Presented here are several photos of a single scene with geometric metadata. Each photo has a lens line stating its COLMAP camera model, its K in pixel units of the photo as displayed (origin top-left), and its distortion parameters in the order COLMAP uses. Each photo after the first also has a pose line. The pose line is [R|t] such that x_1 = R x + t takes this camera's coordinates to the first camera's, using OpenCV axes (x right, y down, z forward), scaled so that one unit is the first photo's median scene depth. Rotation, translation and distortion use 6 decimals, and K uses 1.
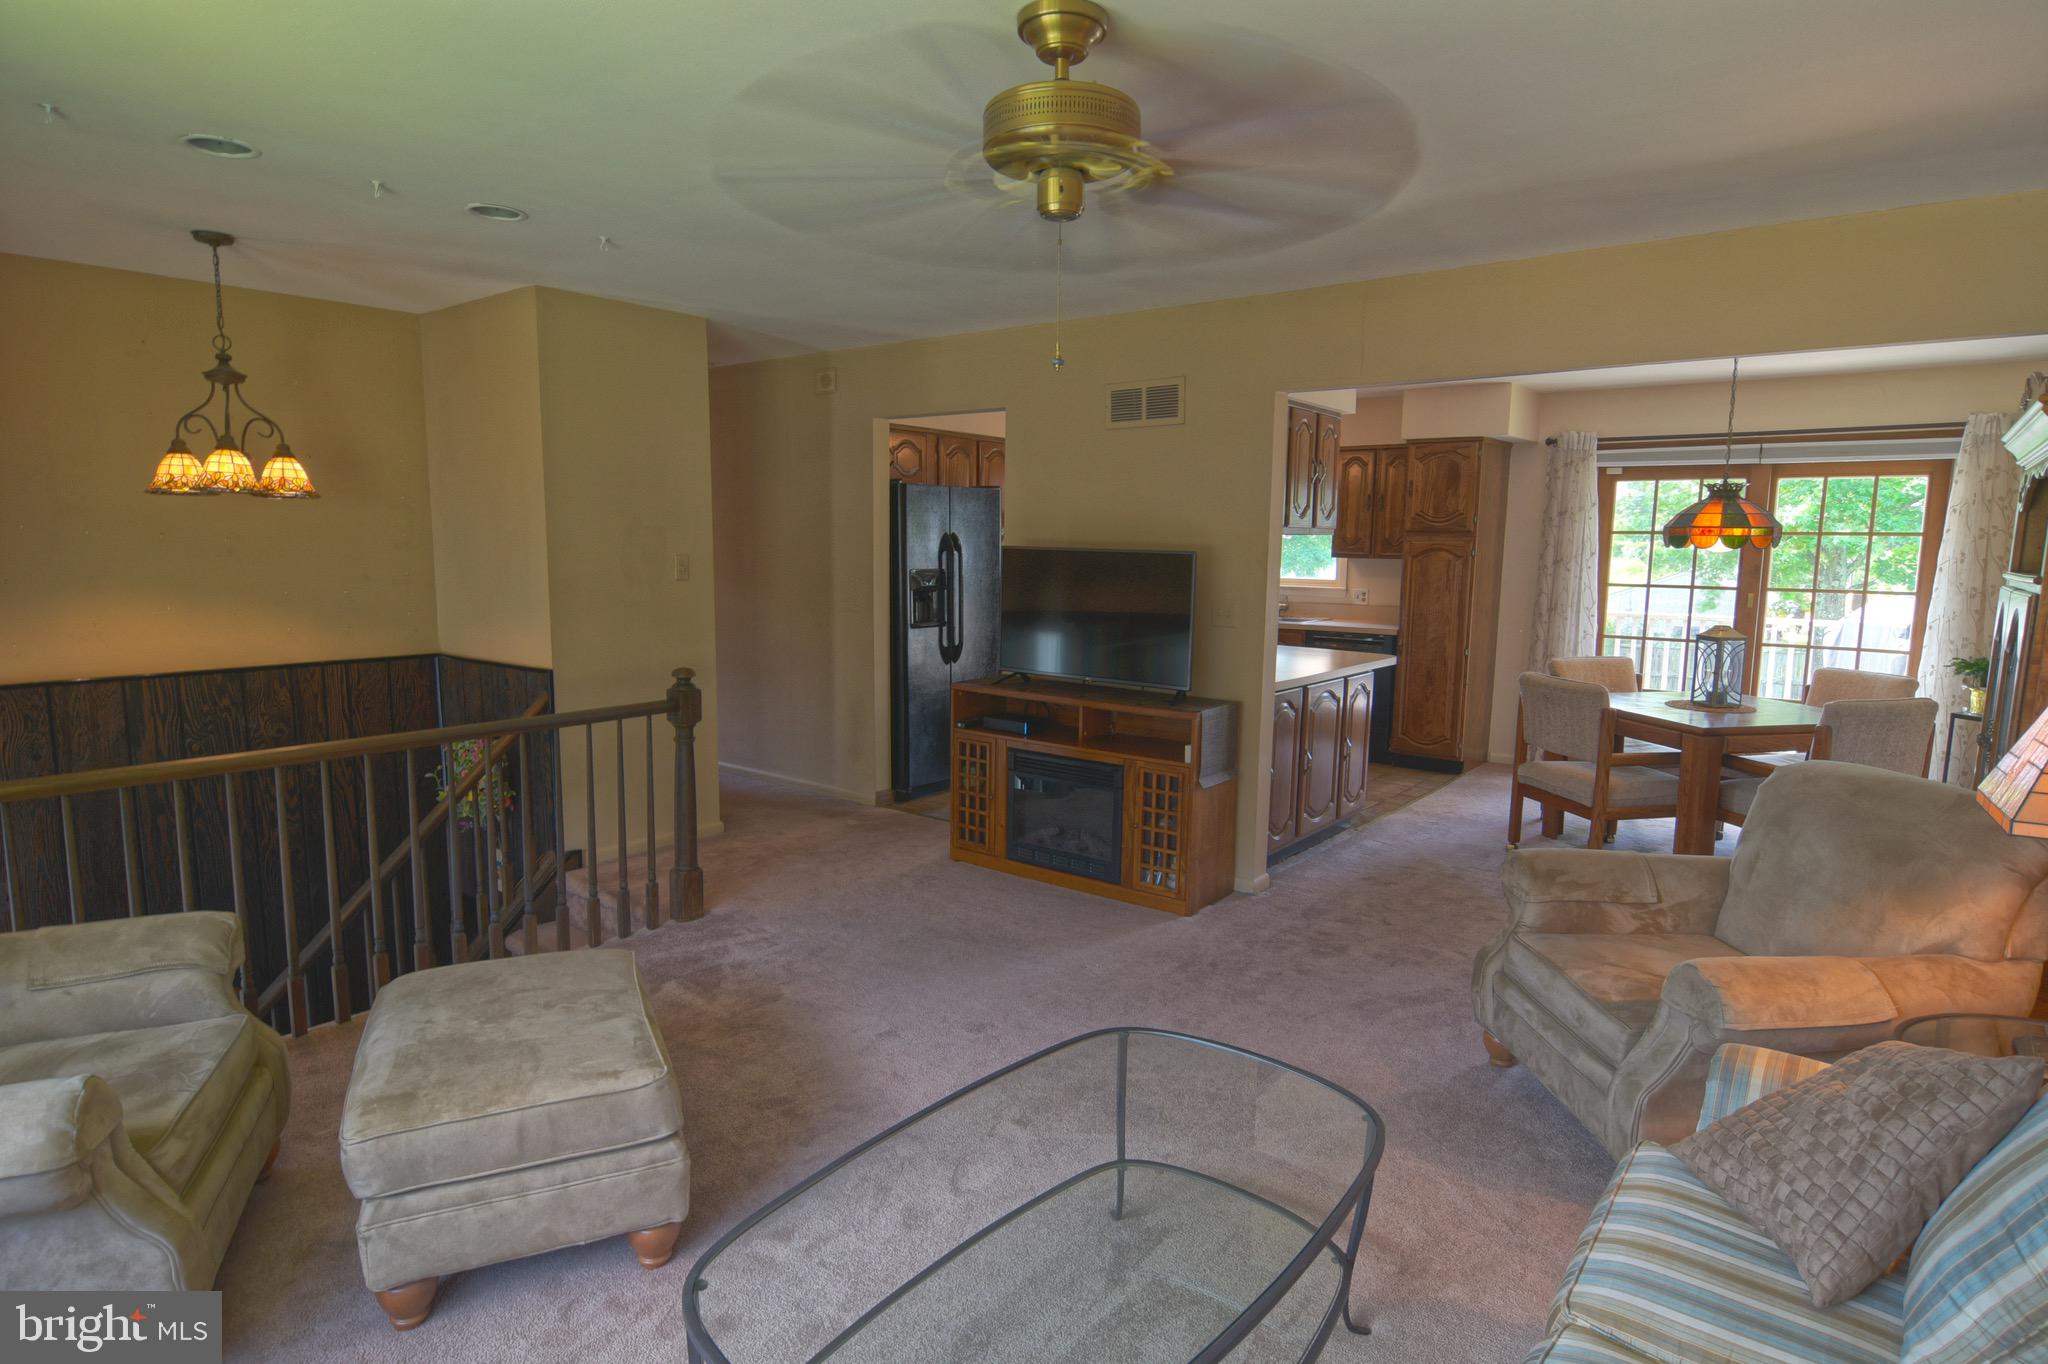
lens RADIAL K [[1074.6, 0, 1024.0], [0, 1074.6, 682.0], [0, 0, 1]] dist [0.002290, 0.000226]
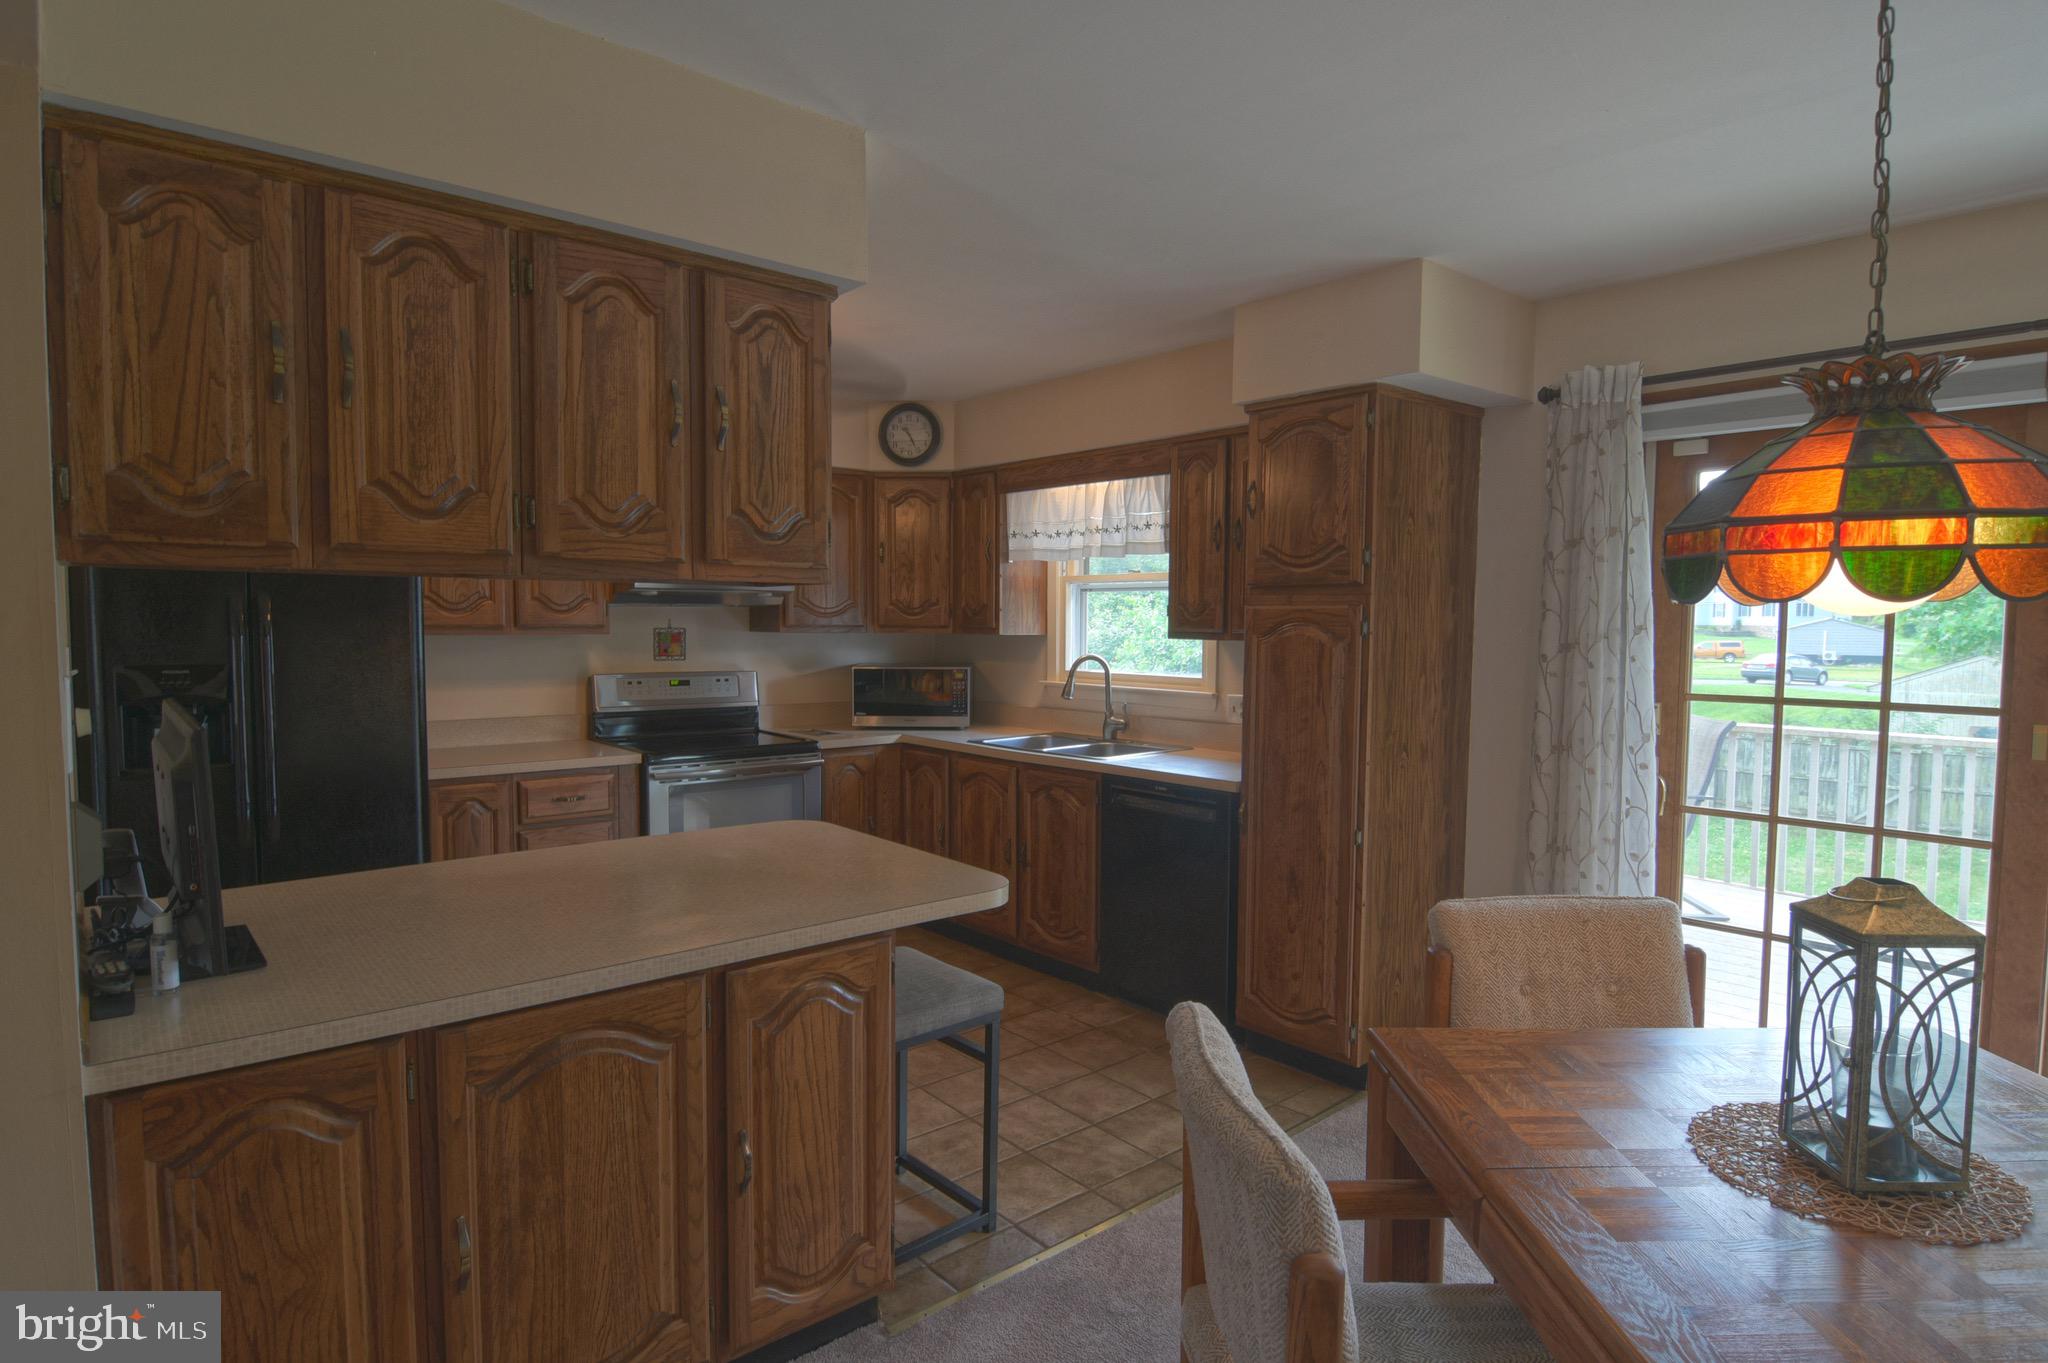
lens RADIAL K [[1070.0, 0, 1024.0], [0, 1070.0, 681.5], [0, 0, 1]] dist [-0.022082, -0.000004]
pose [[0.981818, 0.005119, -0.189753, 0.353984], [-0.019063, 0.997242, -0.071735, -0.059334], [0.188863, 0.074048, 0.979208, 0.506852]]
